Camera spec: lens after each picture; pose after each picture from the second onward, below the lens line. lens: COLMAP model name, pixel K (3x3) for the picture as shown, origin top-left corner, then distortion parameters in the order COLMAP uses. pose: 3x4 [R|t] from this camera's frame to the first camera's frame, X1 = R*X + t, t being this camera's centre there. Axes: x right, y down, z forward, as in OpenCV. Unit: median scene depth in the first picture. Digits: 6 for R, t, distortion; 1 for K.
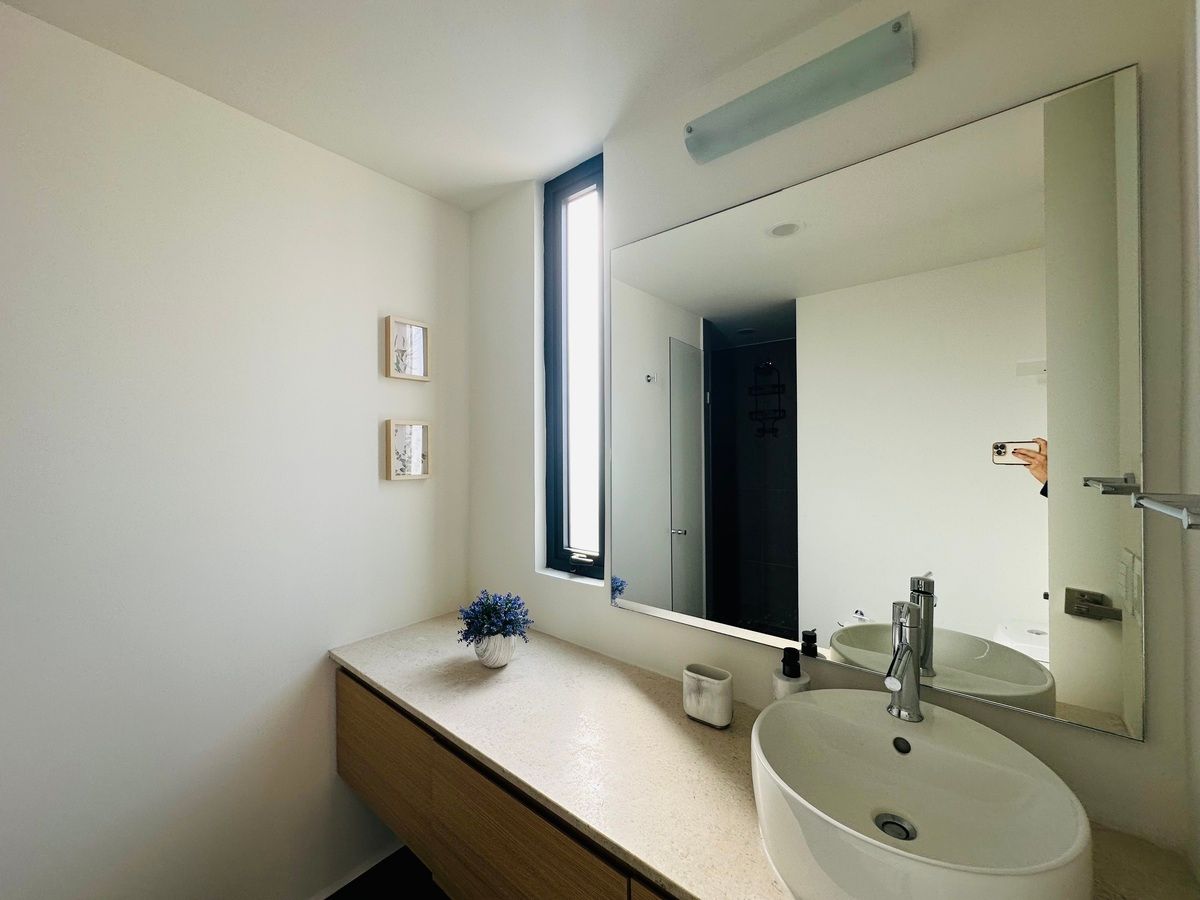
lens RADIAL K [[477.9, 0, 600.6], [0, 477.9, 452.3], [0, 0, 1]] dist [-0.001411, 0.000432]
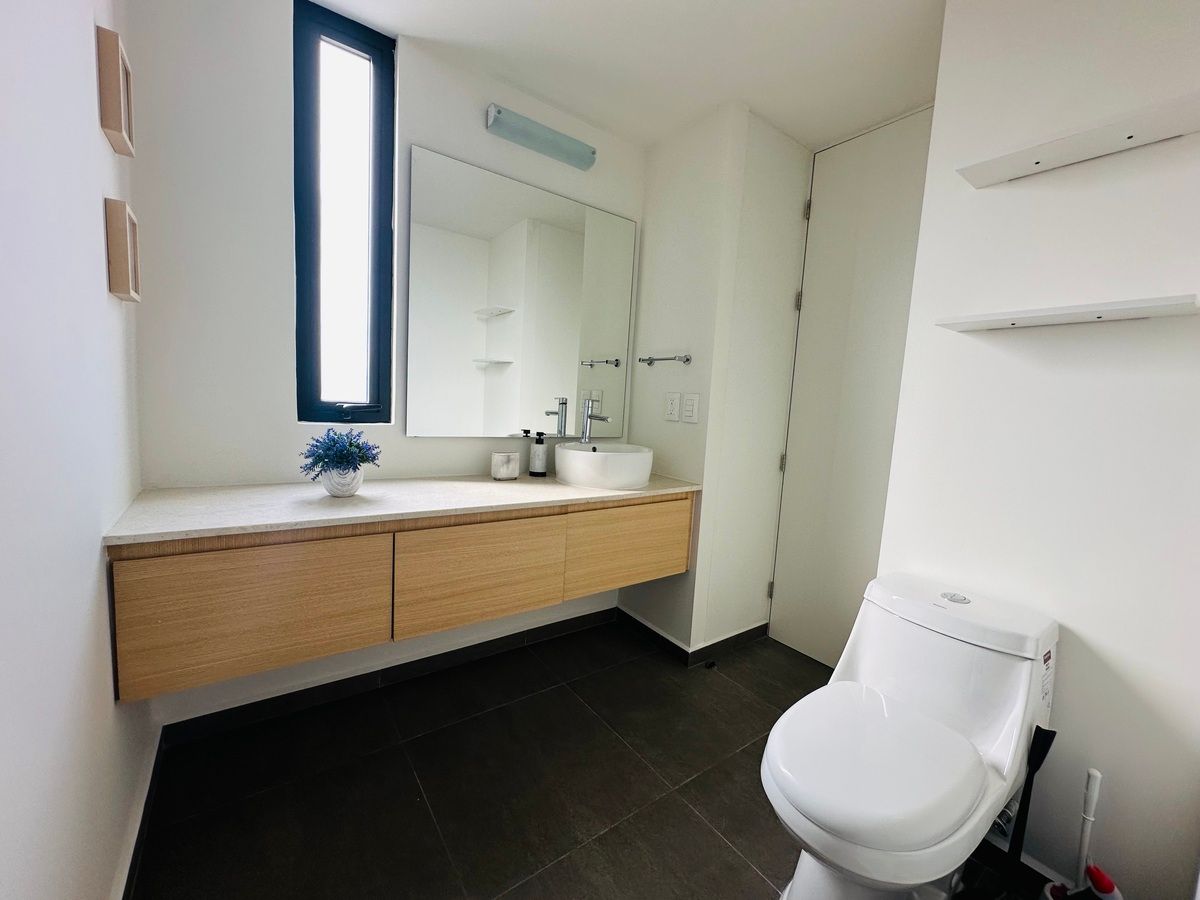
lens RADIAL K [[477.9, 0, 600.3], [0, 477.9, 451.4], [0, 0, 1]] dist [-0.001411, 0.000432]
pose [[0.233994, -0.083592, 0.968638, -1.442712], [-0.062582, 0.992936, 0.100807, 0.259765], [-0.970222, -0.084207, 0.227110, 0.262857]]
